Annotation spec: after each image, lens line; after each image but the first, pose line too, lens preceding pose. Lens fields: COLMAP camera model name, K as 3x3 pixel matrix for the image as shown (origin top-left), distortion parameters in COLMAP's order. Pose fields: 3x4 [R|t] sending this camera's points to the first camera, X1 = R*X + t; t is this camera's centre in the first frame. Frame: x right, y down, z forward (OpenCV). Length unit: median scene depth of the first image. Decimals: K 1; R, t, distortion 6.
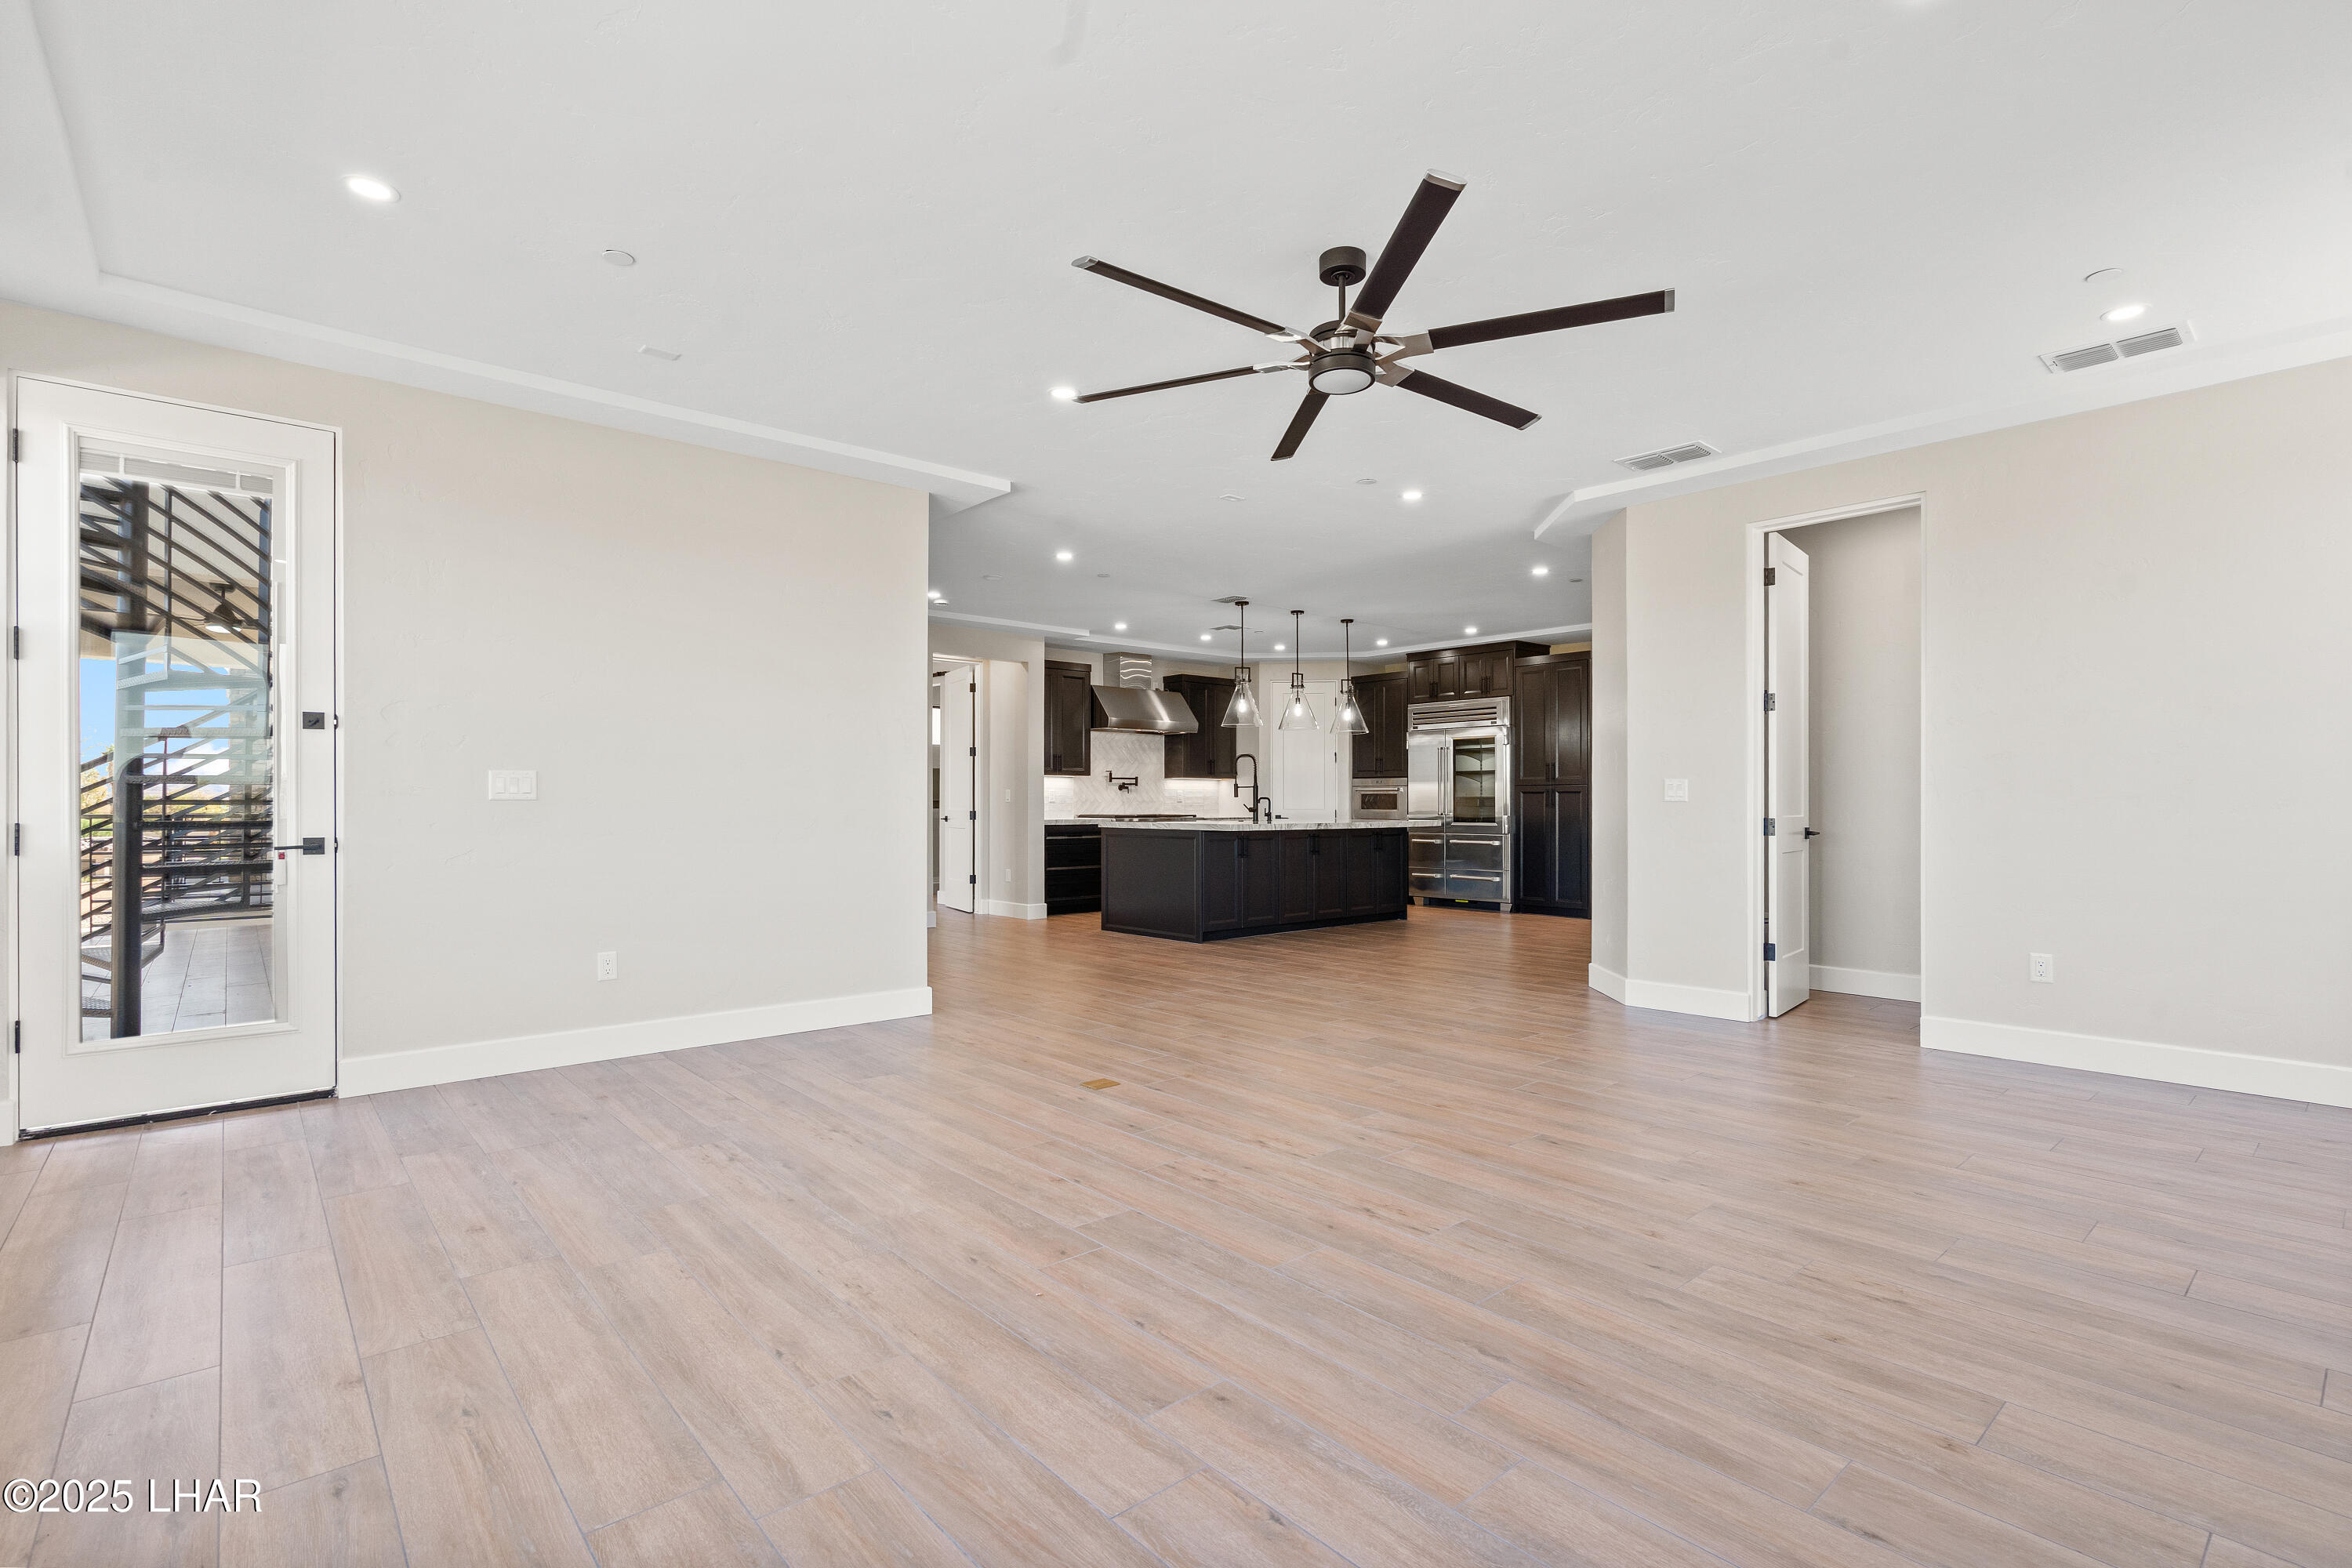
lens RADIAL K [[1078.9, 0, 1207.4], [0, 1078.9, 801.3], [0, 0, 1]] dist [-0.002214, -0.000129]
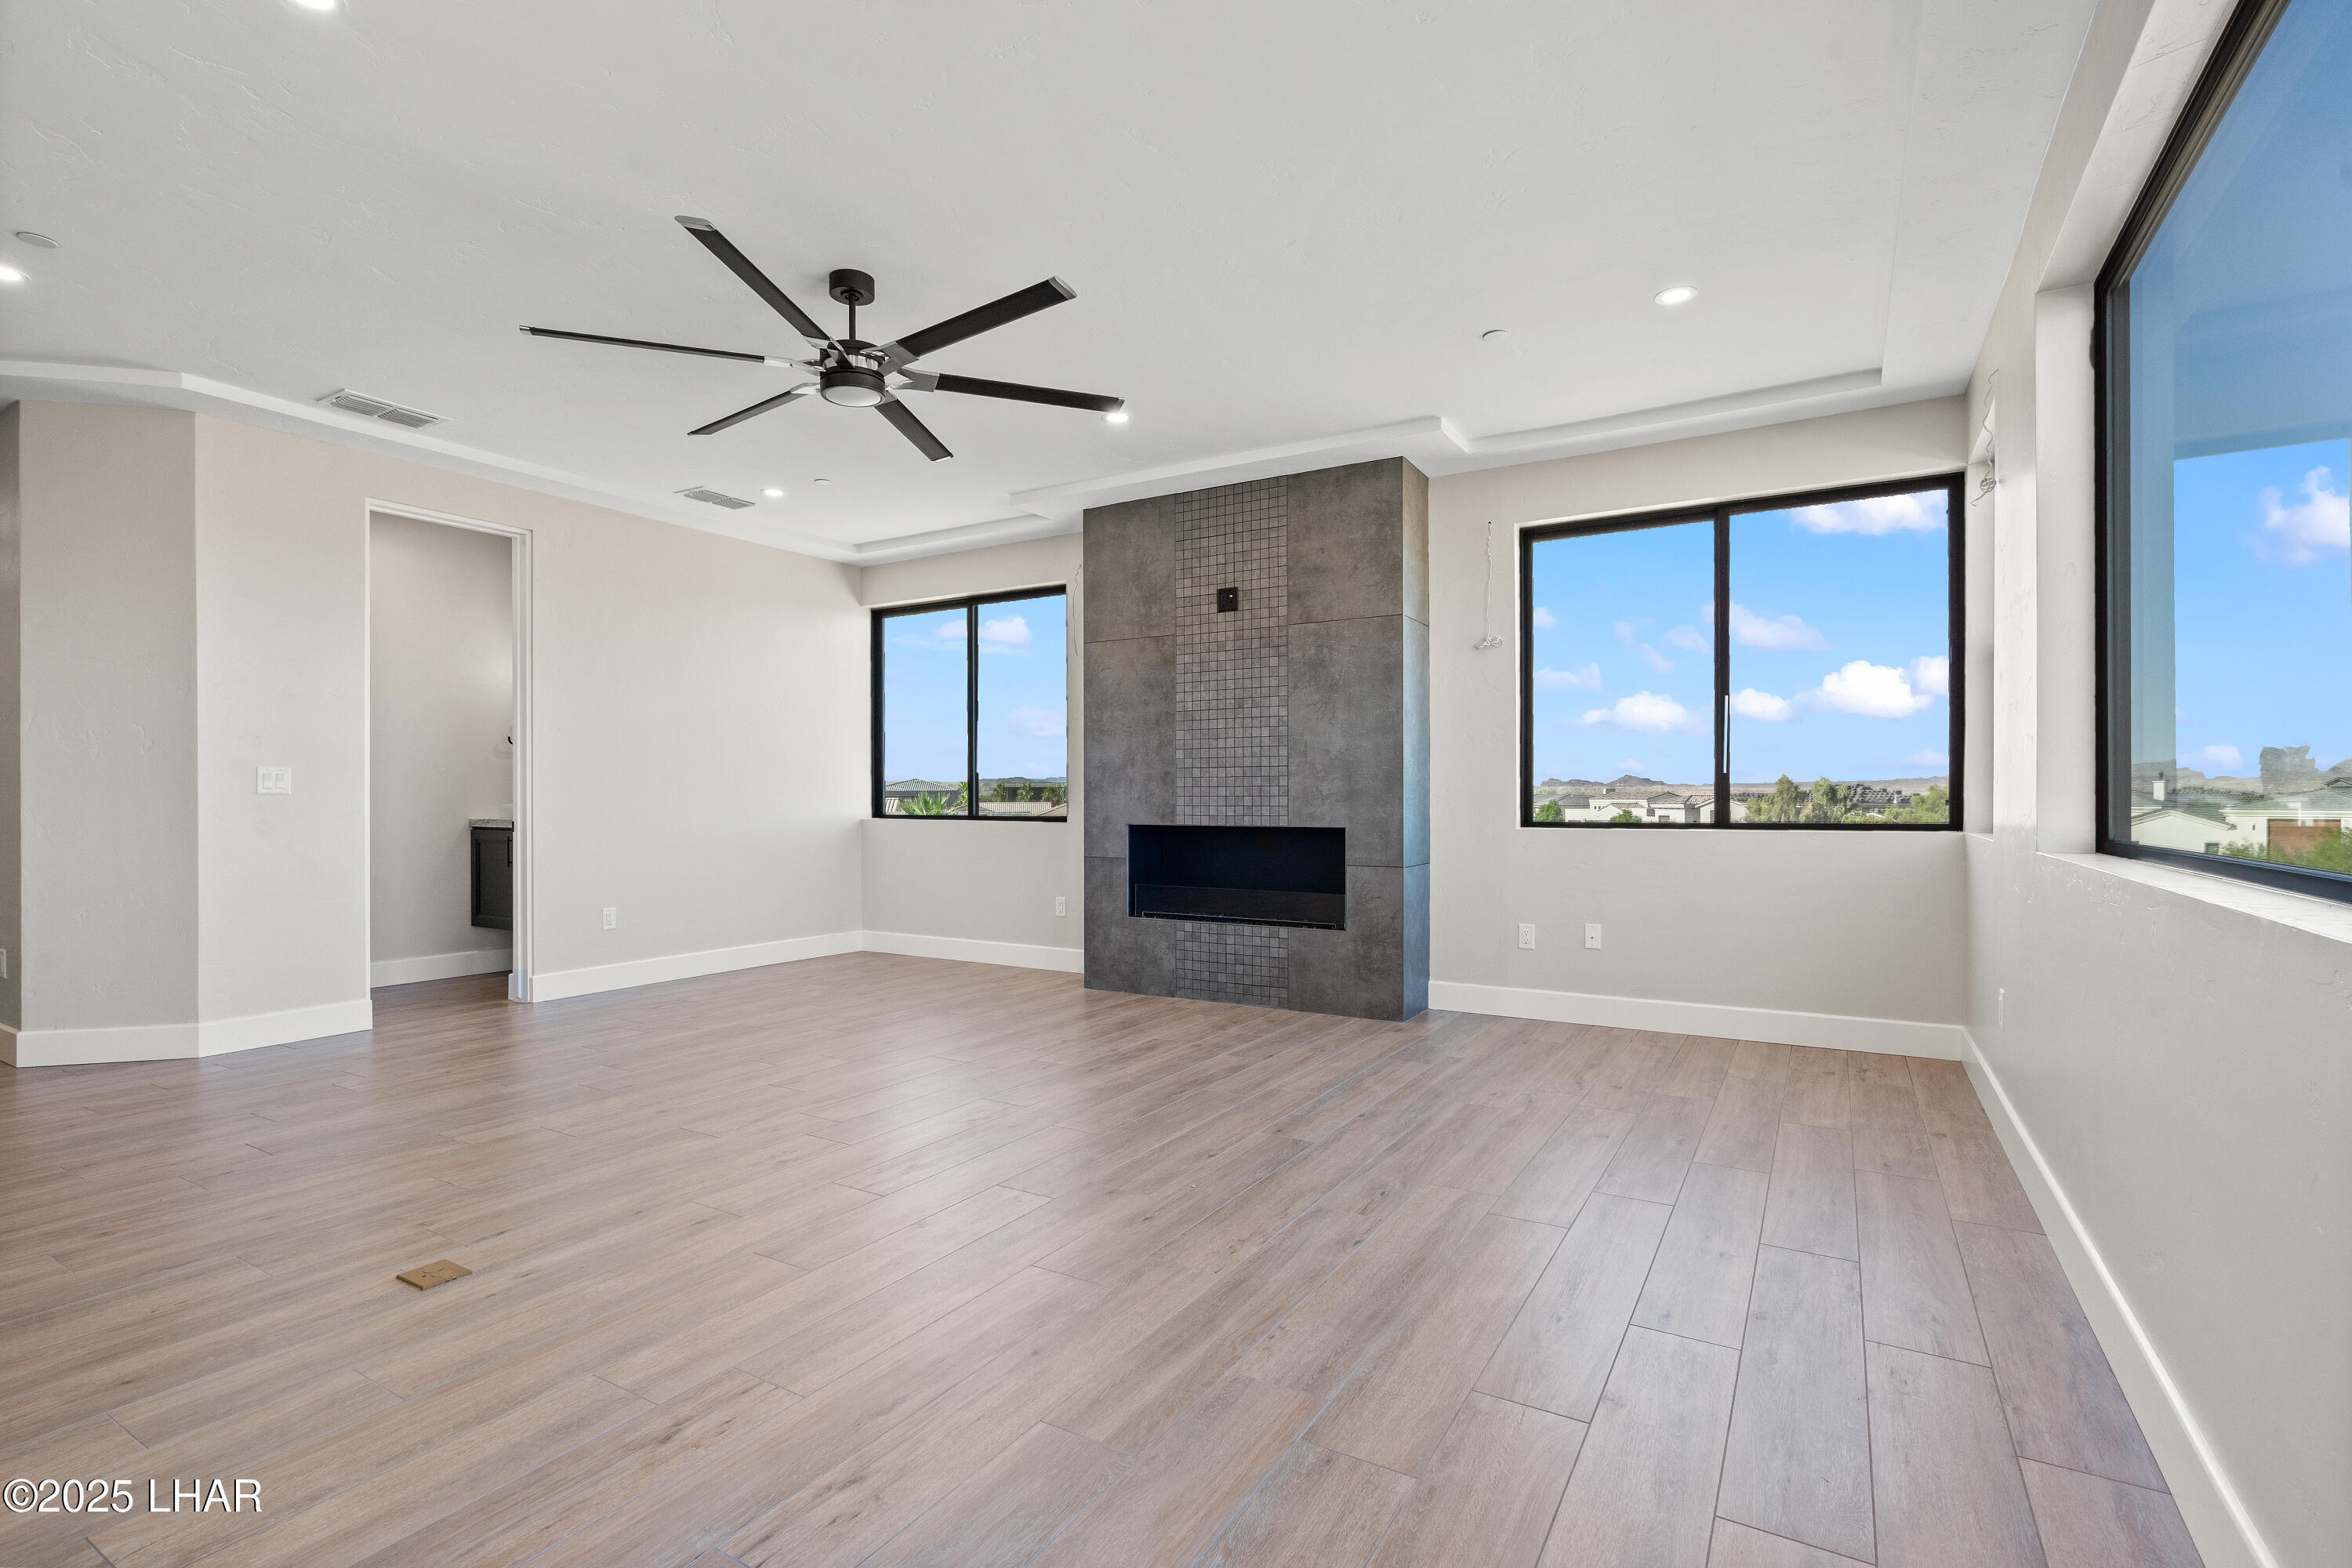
lens RADIAL K [[1078.9, 0, 1153.1], [0, 1078.9, 797.0], [0, 0, 1]] dist [-0.002214, -0.000129]
pose [[-0.270276, 0.001272, 0.962782, -1.236637], [-0.001059, 0.999998, -0.001618, 0.009249], [-0.962782, -0.001457, -0.270274, 1.272416]]
